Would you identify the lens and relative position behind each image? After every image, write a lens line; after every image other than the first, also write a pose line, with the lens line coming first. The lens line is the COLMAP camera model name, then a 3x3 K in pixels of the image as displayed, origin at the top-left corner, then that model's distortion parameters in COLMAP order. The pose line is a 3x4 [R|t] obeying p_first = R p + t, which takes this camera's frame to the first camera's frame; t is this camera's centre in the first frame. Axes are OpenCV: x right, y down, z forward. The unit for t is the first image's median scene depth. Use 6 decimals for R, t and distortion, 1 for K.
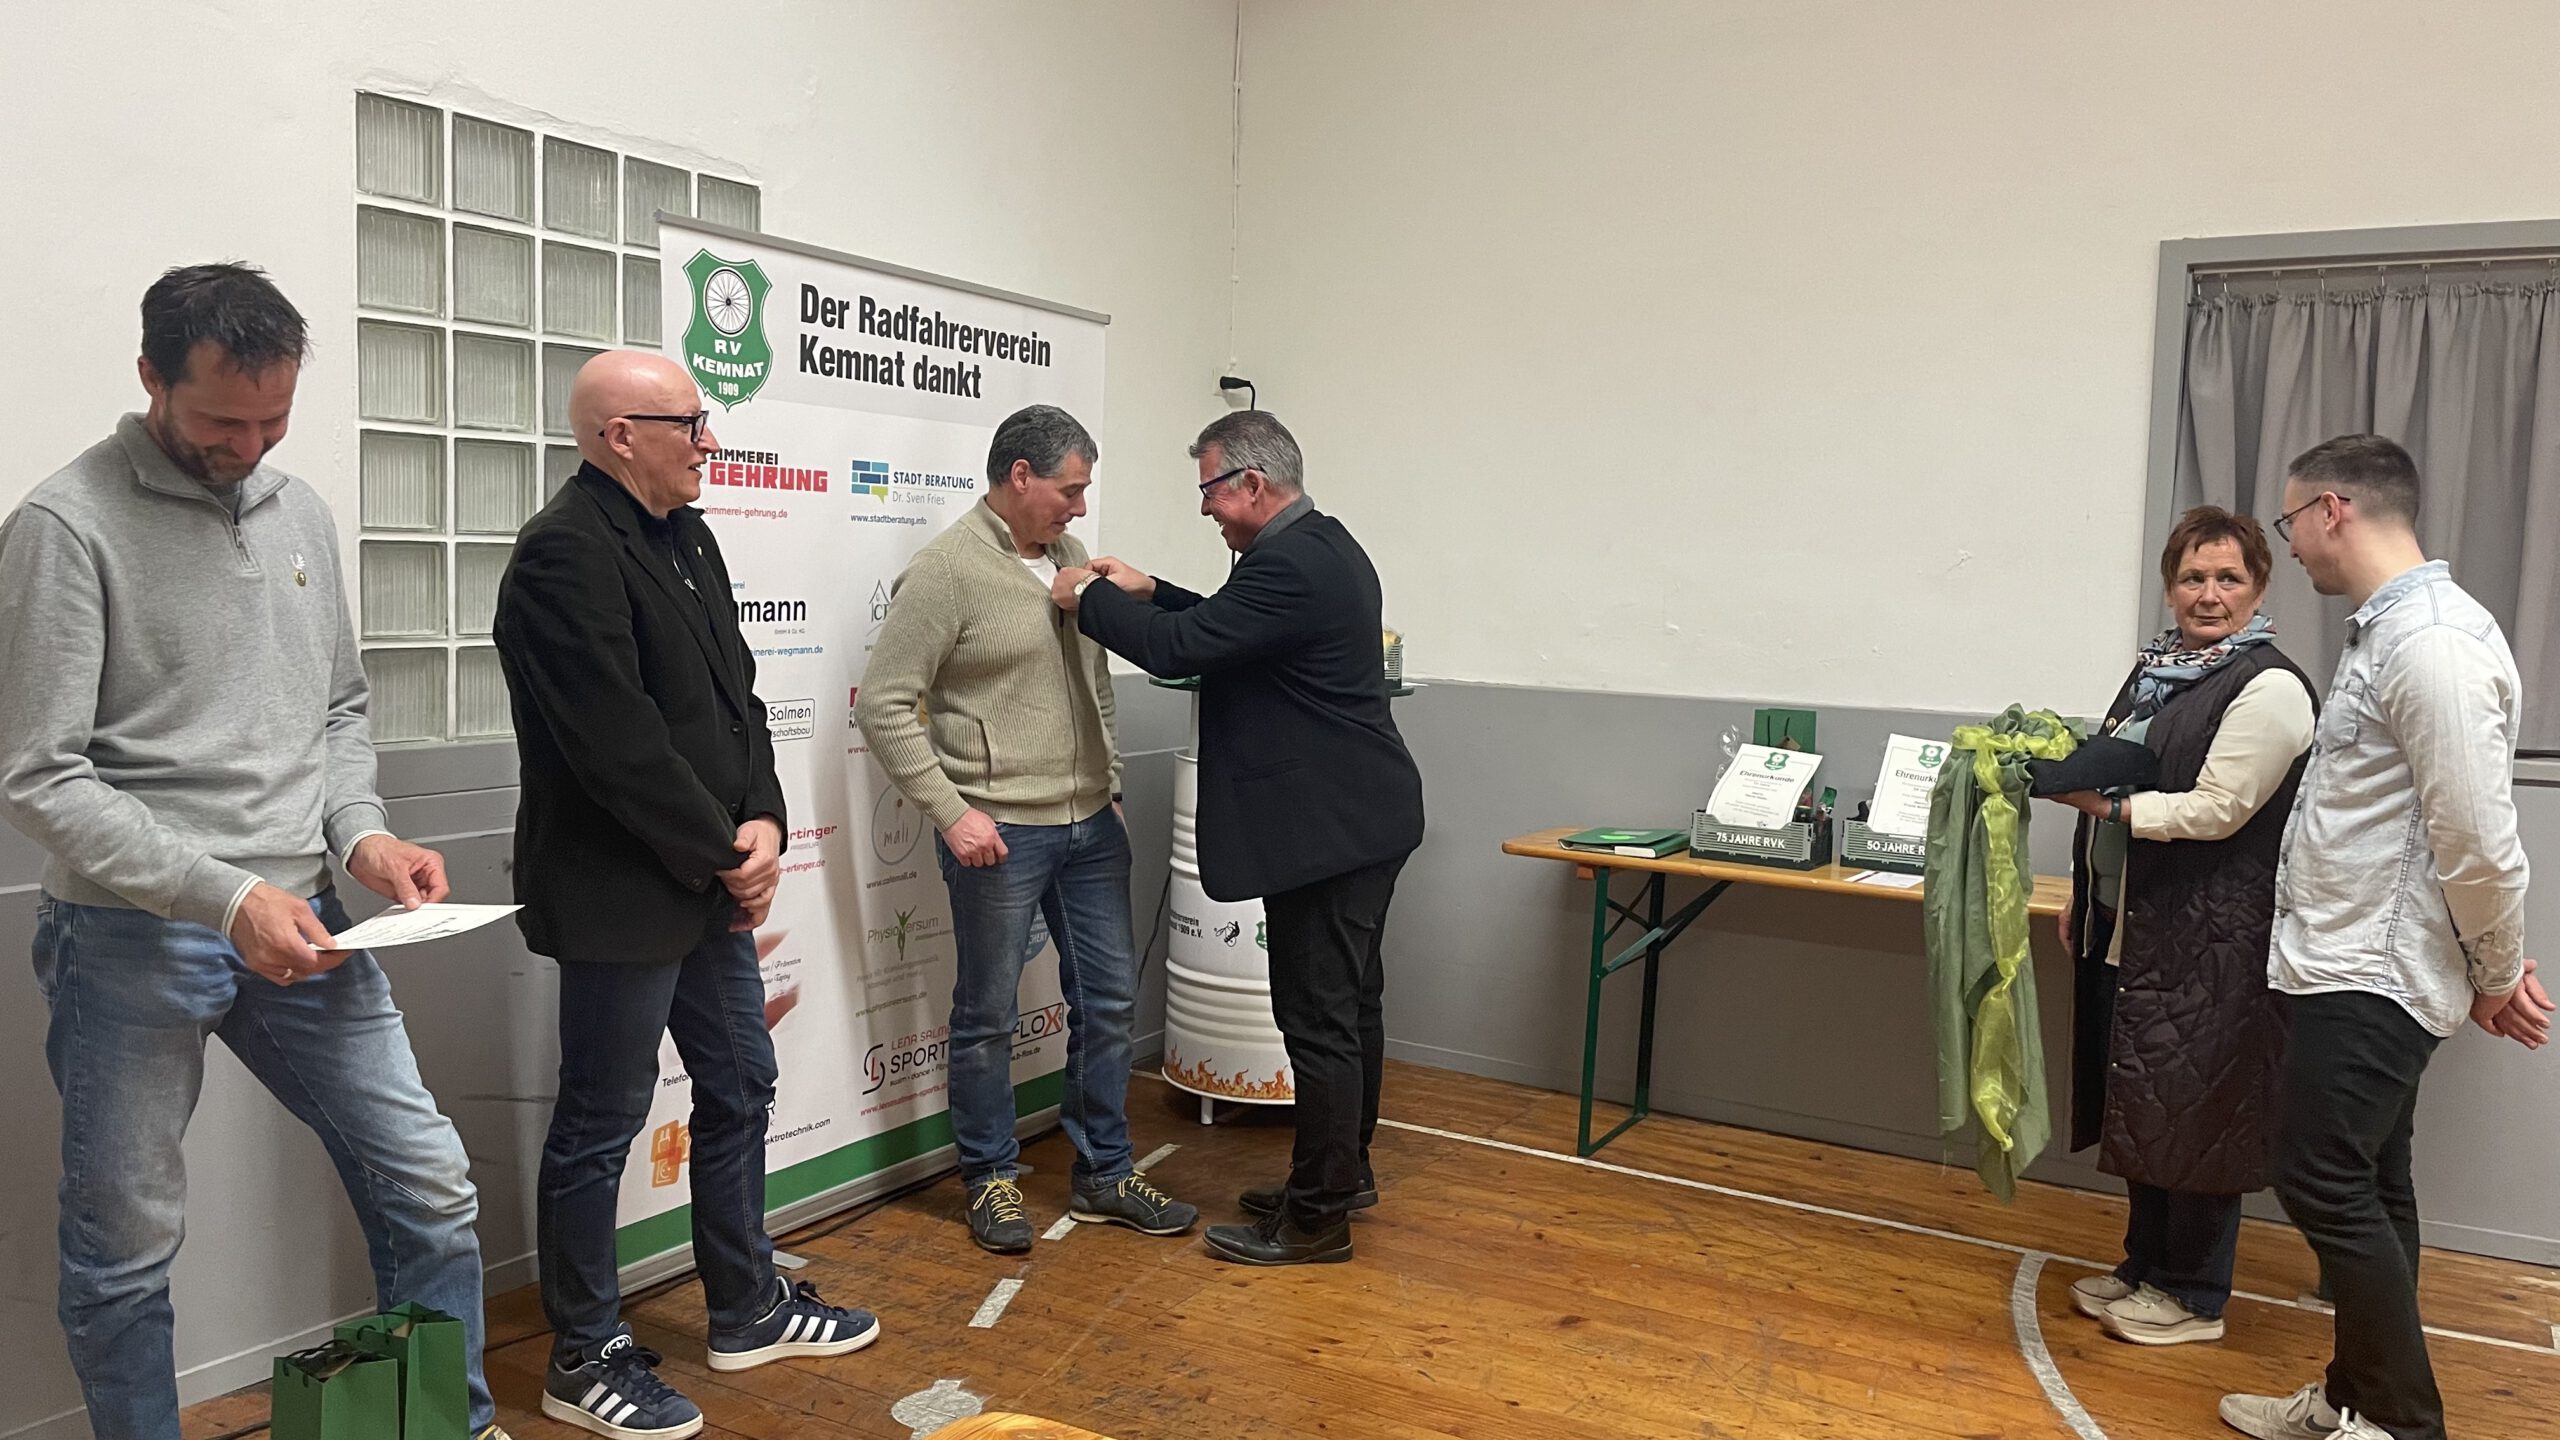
lens RADIAL K [[1915.7, 0, 1268.1], [0, 1915.7, 707.2], [0, 0, 1]] dist [0.070168, -0.097335]
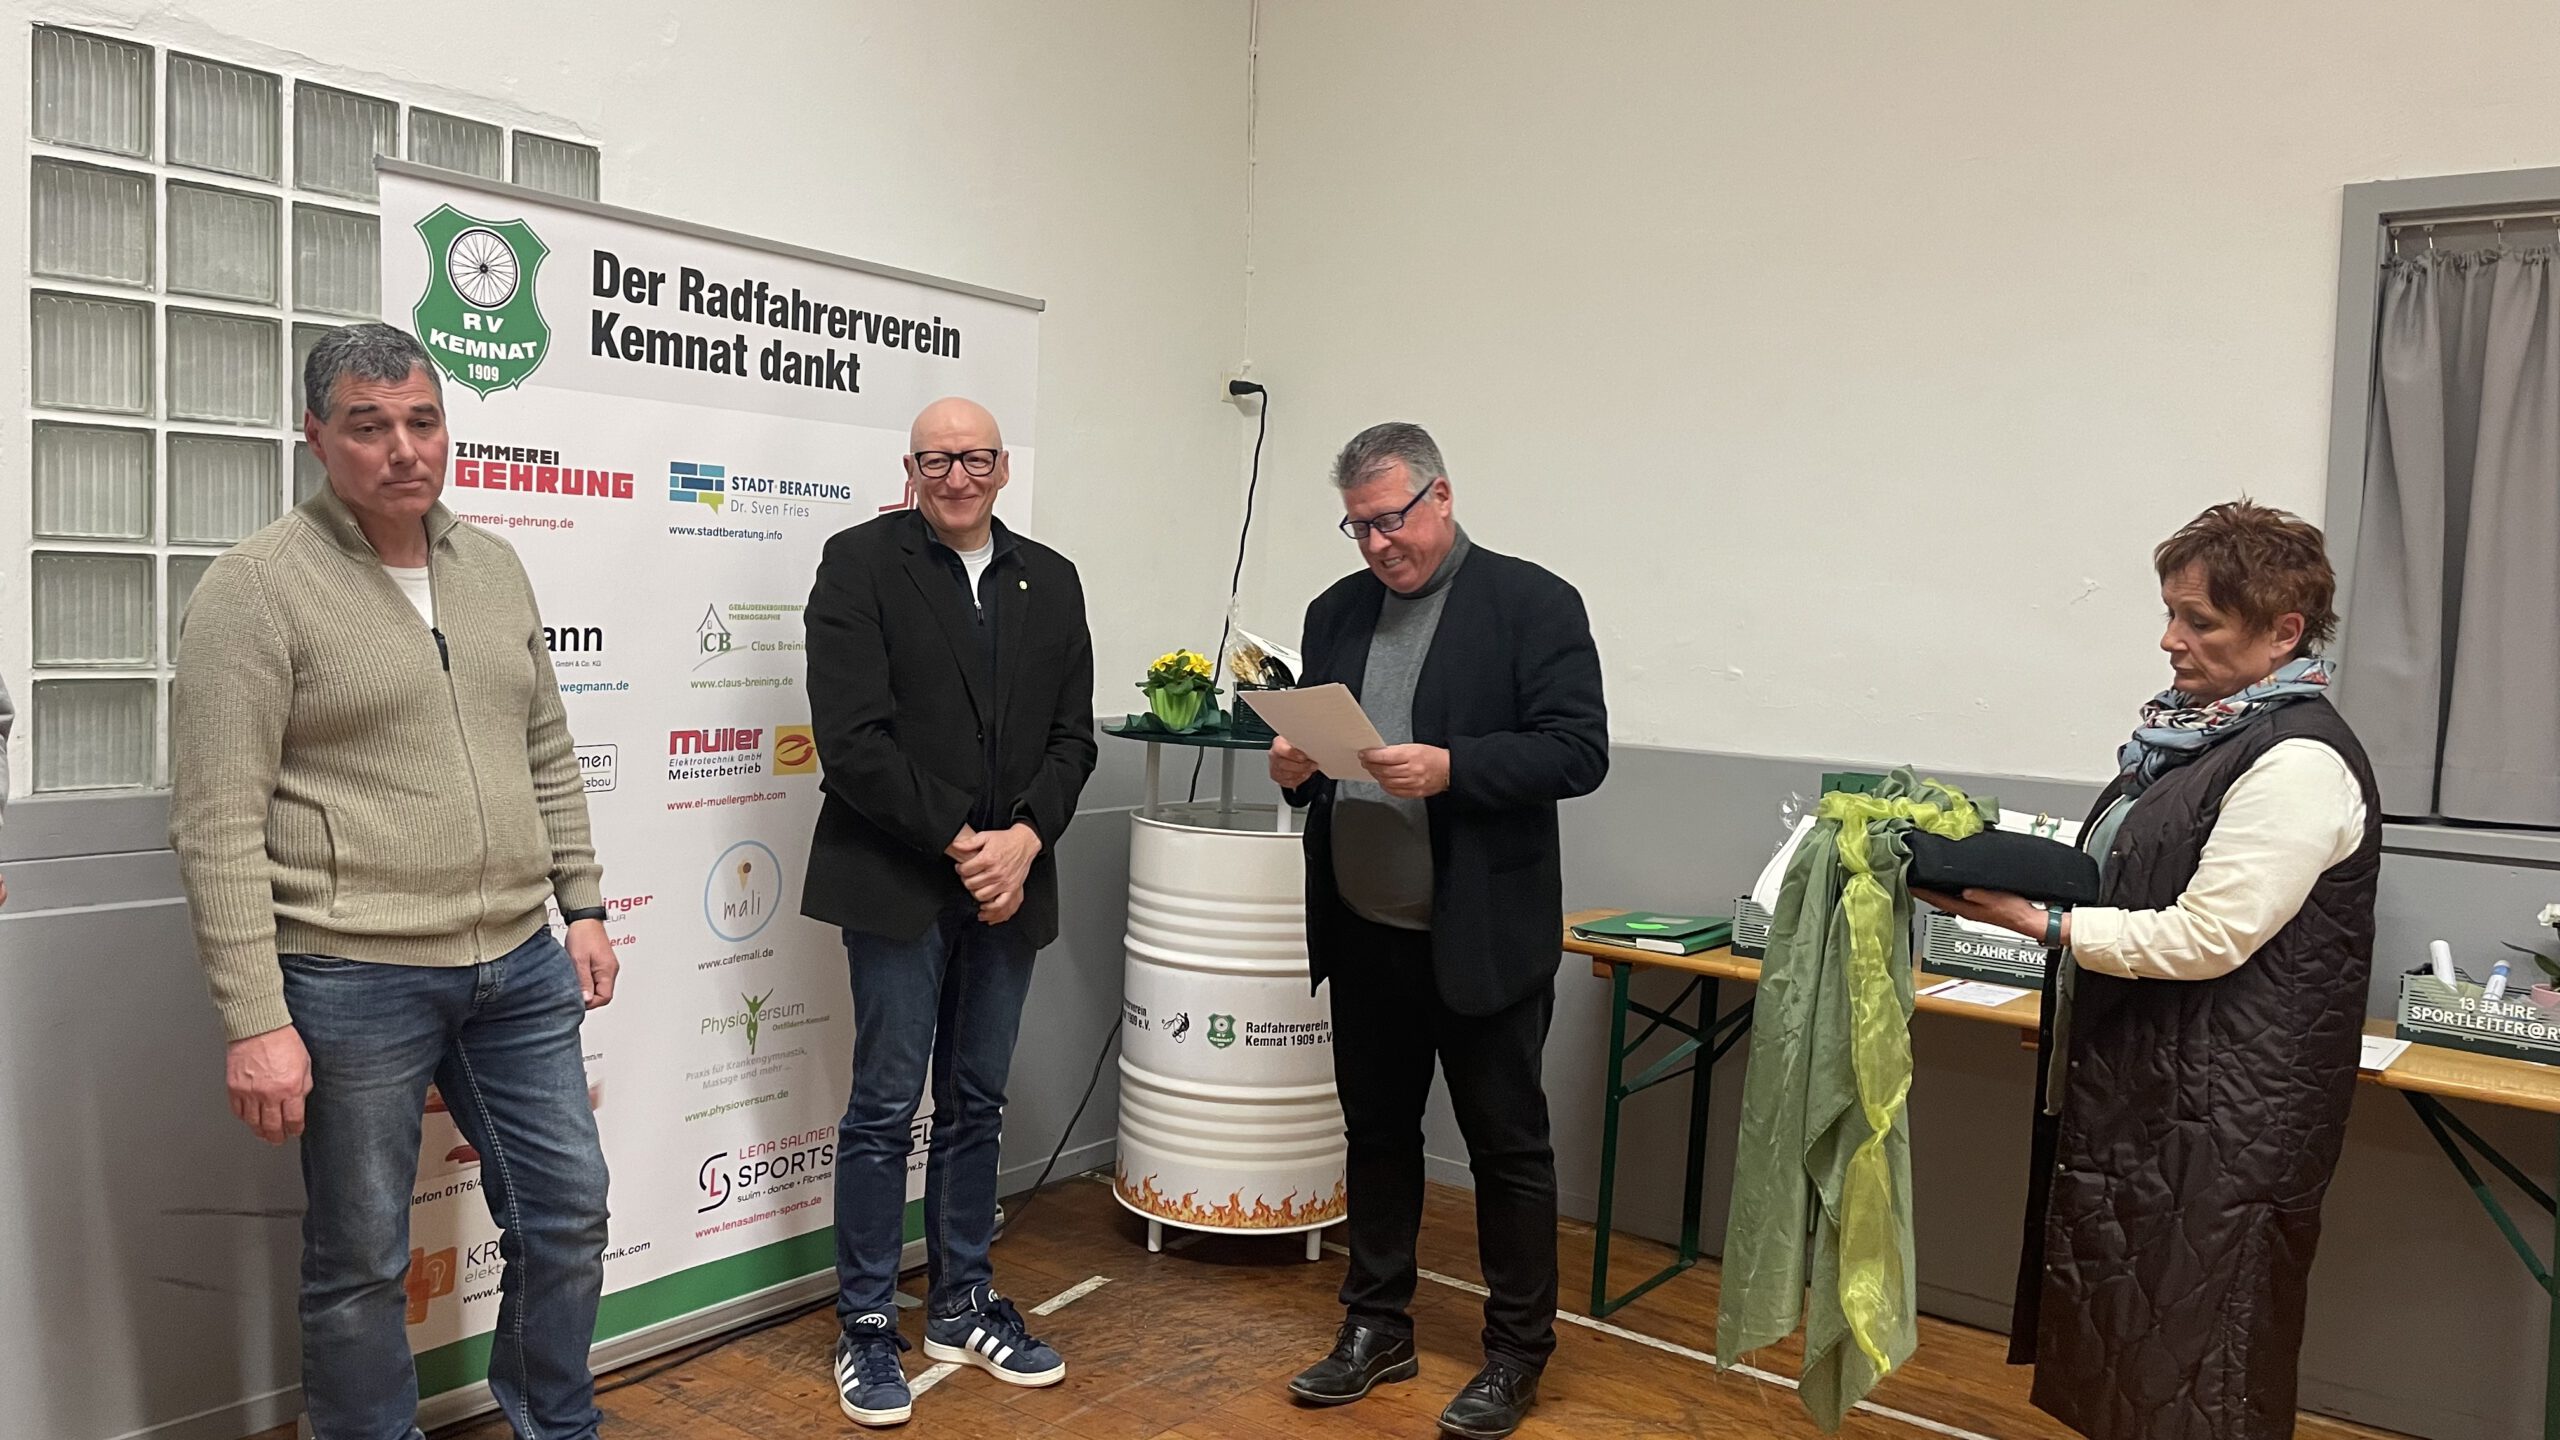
lens RADIAL K [[1916.5, 0, 1249.8], [0, 1916.5, 702.3], [0, 0, 1]] dist [0.067803, -0.093648]
pose [[0.991596, 0.012964, -0.128719, 0.144575], [-0.015952, 0.999626, -0.022209, -0.008360], [0.128383, 0.024076, 0.991432, 0.196948]]
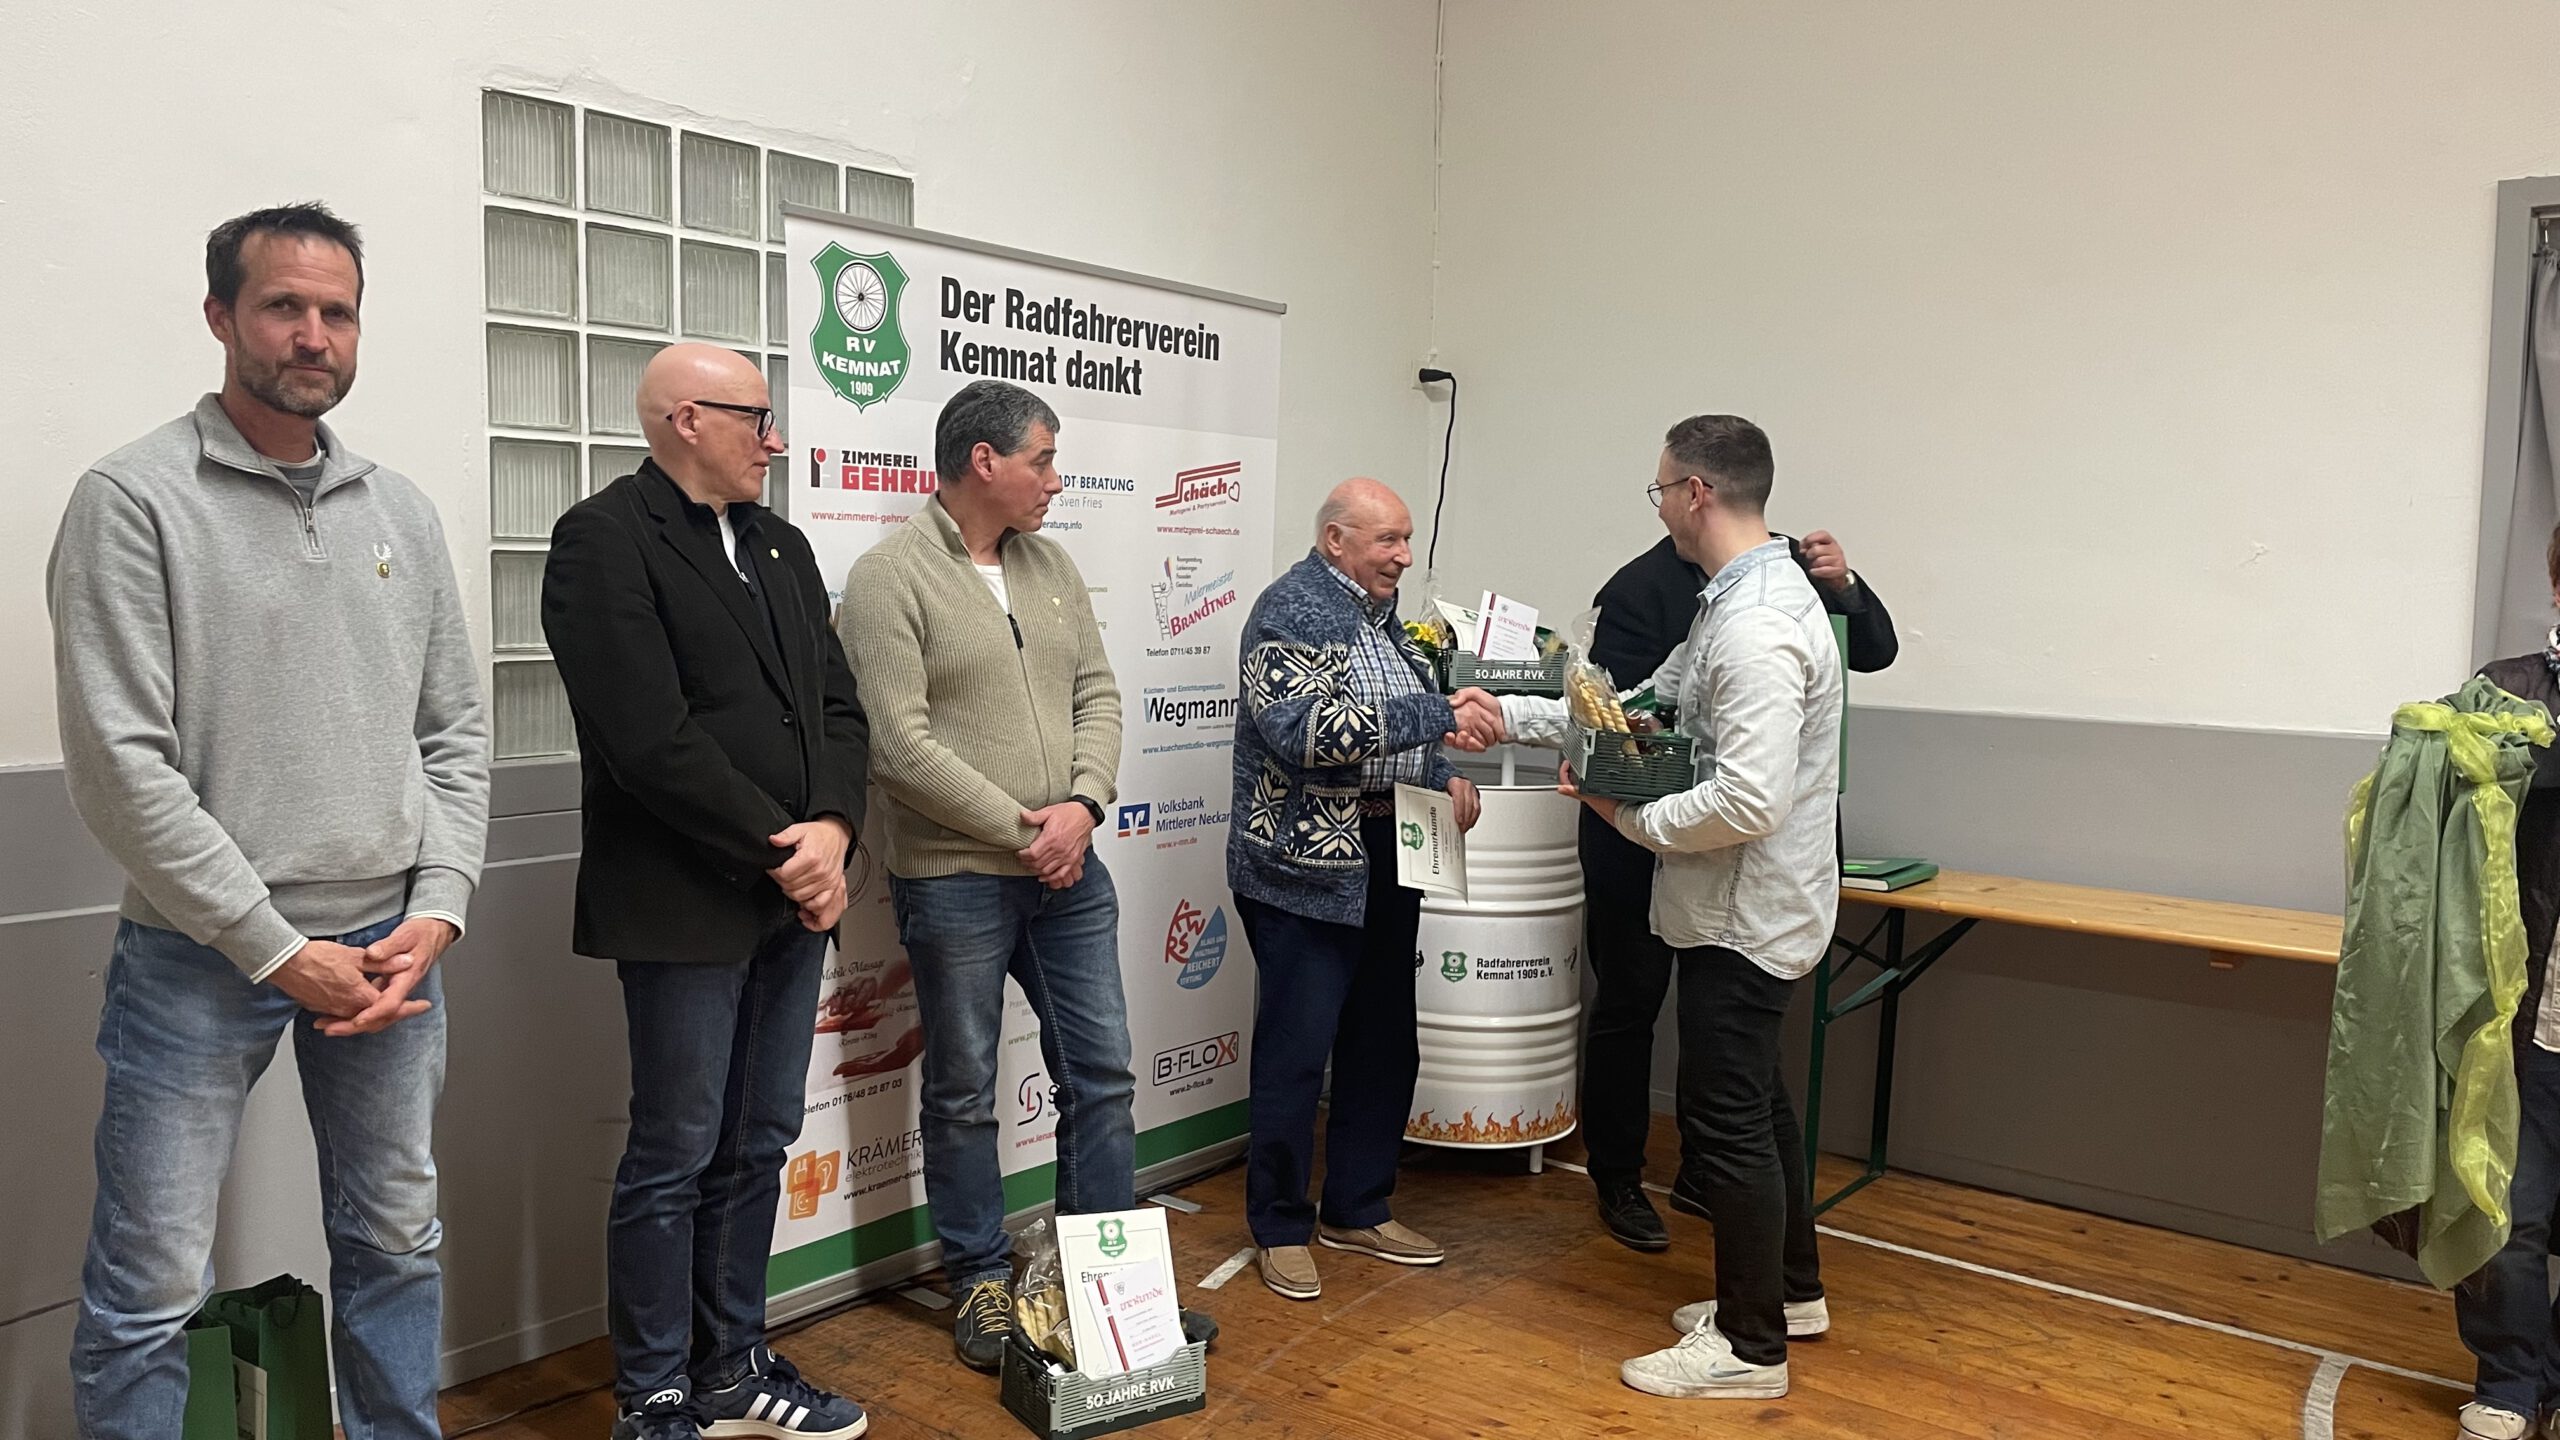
lens RADIAL K [[1922.3, 0, 1245.1], [0, 1922.3, 723.5], [0, 0, 1]] dist [0.088098, -0.126445]
pose [[0.988937, 0.002710, -0.148312, 0.045902], [-0.002022, 0.999986, 0.004788, -0.003790], [0.148323, -0.004436, 0.988929, 0.073342]]
